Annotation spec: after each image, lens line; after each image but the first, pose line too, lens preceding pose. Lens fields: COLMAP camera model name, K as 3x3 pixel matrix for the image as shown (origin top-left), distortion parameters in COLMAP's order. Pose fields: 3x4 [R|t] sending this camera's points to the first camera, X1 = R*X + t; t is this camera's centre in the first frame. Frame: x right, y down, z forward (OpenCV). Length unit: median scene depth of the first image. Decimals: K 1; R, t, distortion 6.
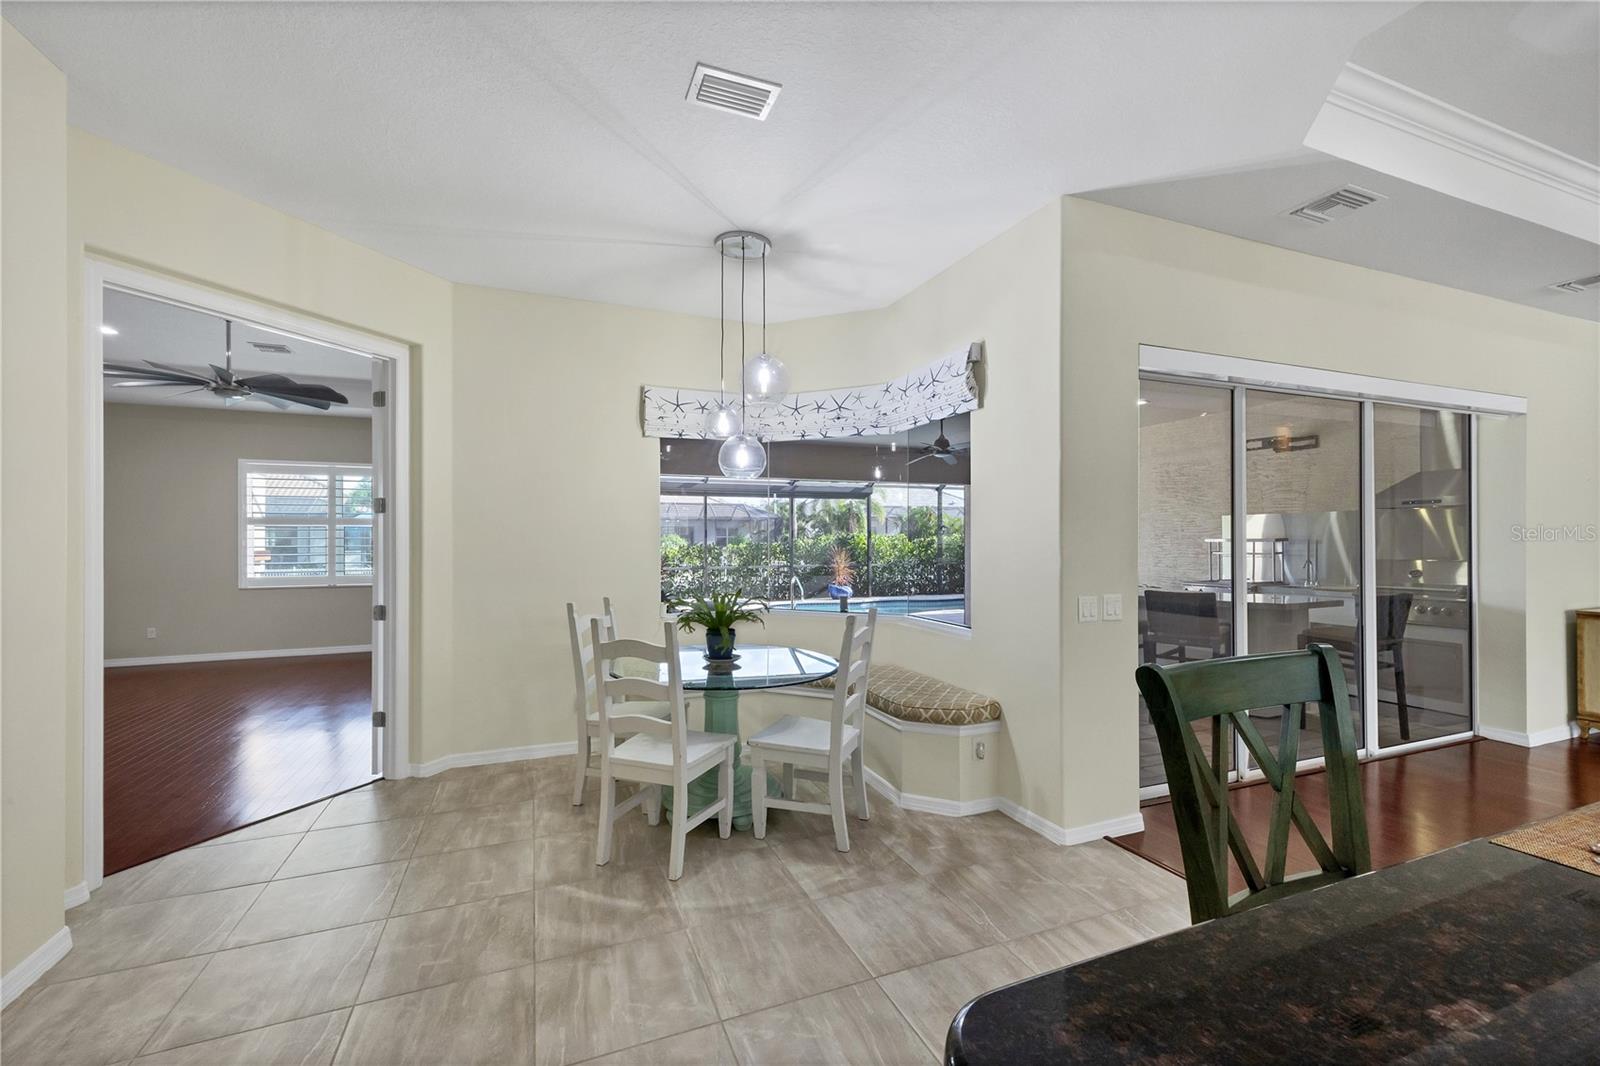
lens RADIAL K [[662.1, 0, 800.0], [0, 662.1, 533.0], [0, 0, 1]] dist [0.003056, 0.000082]
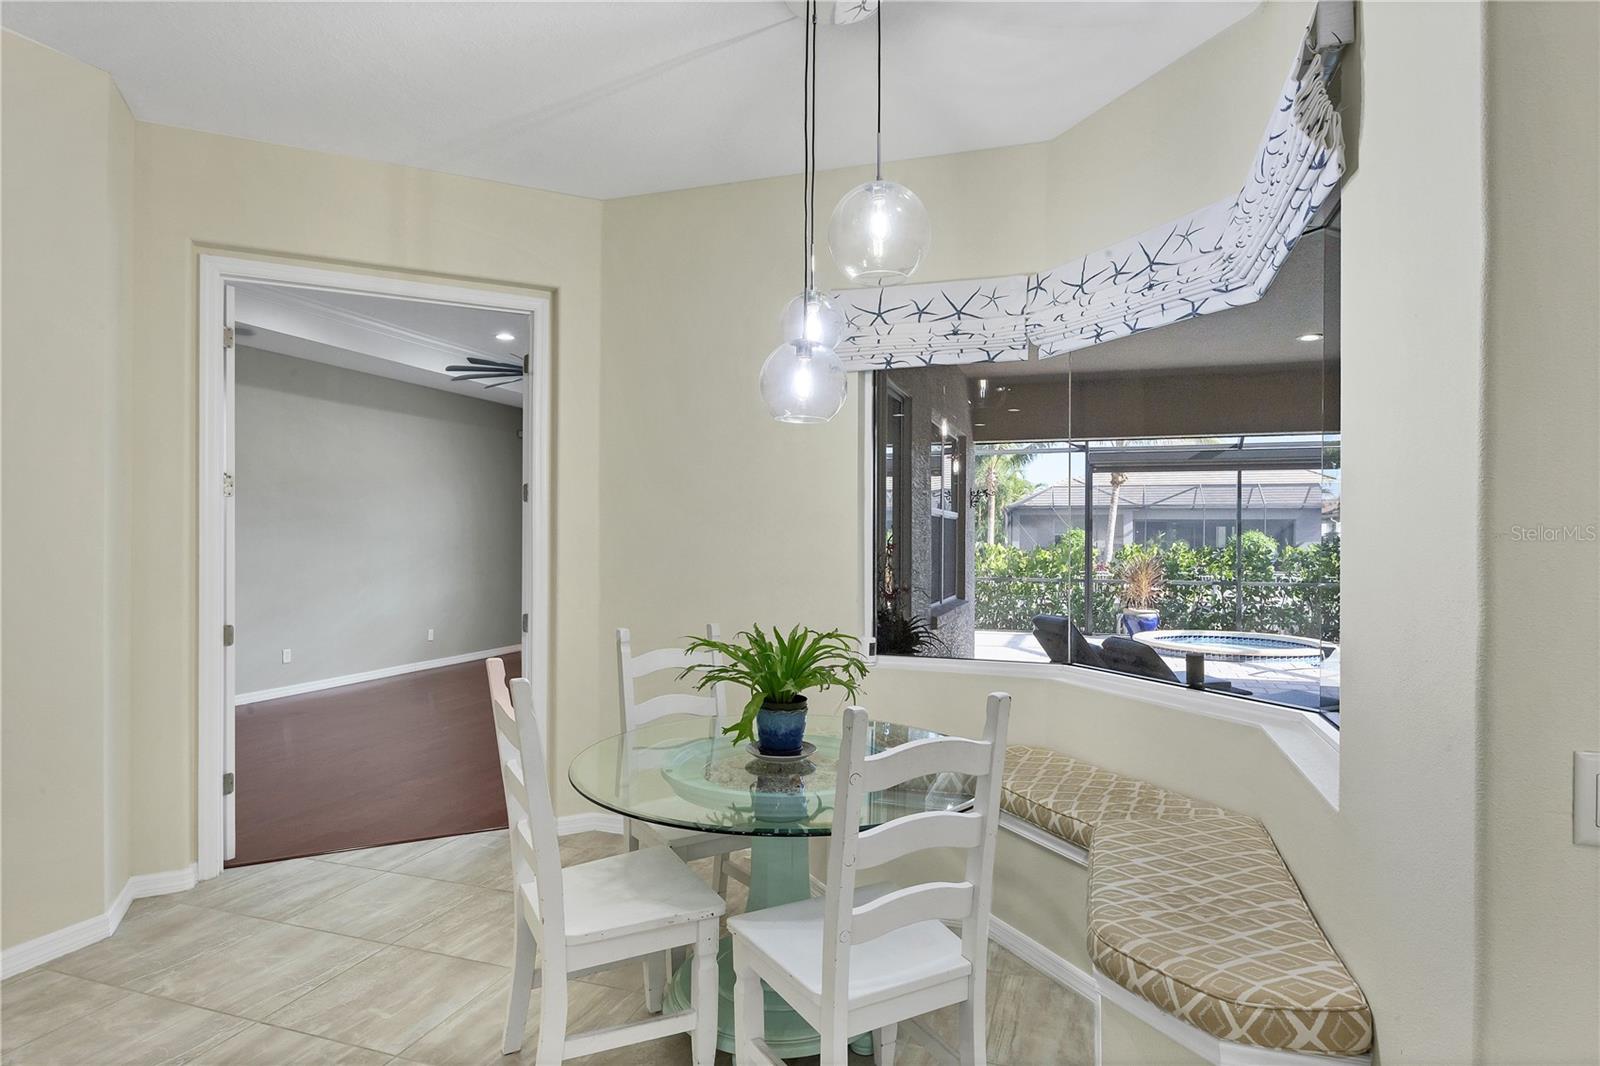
lens RADIAL K [[865.1, 0, 794.7], [0, 865.1, 542.2], [0, 0, 1]] dist [-0.007431, -0.001534]
pose [[0.756130, 0.008837, -0.654362, 0.372038], [0.001173, 0.999889, 0.014858, 0.003444], [0.654421, -0.012002, 0.756035, 0.476337]]
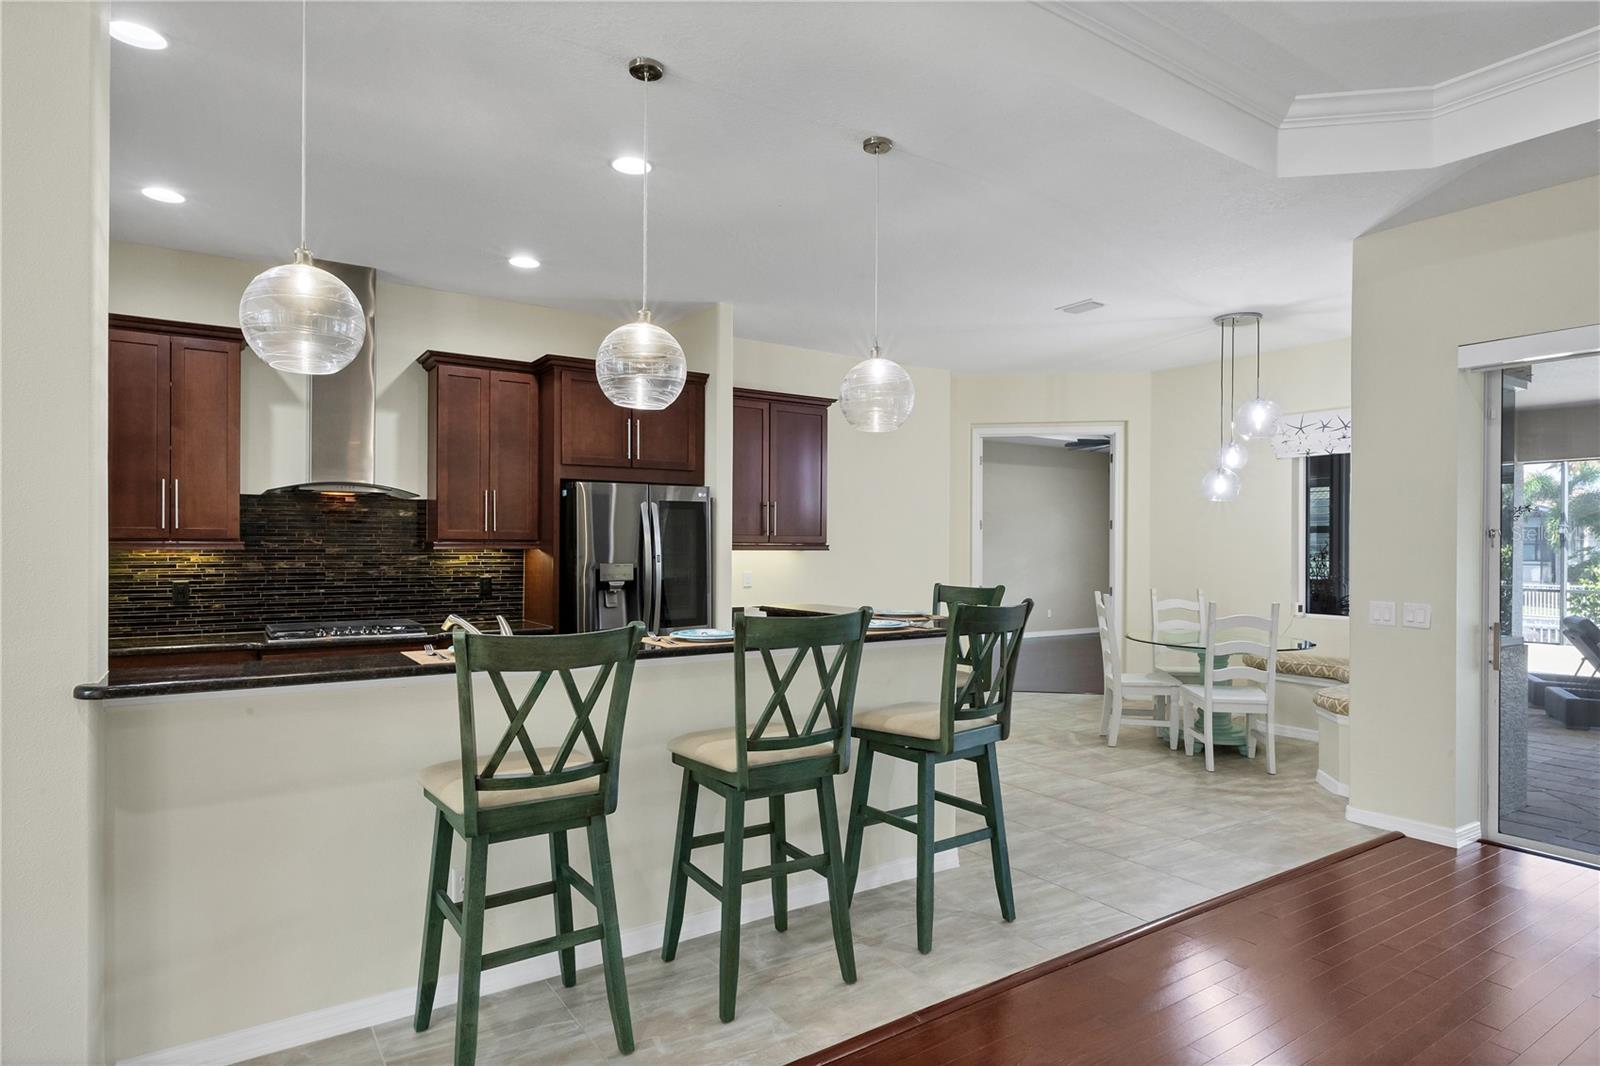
lens RADIAL K [[865.1, 0, 794.7], [0, 865.1, 542.2], [0, 0, 1]] dist [-0.007431, -0.001534]
pose [[0.194002, -0.000763, -0.981001, 1.478517], [0.005756, 0.999983, 0.000361, -0.006781], [0.980984, -0.005716, 0.194003, -0.182254]]
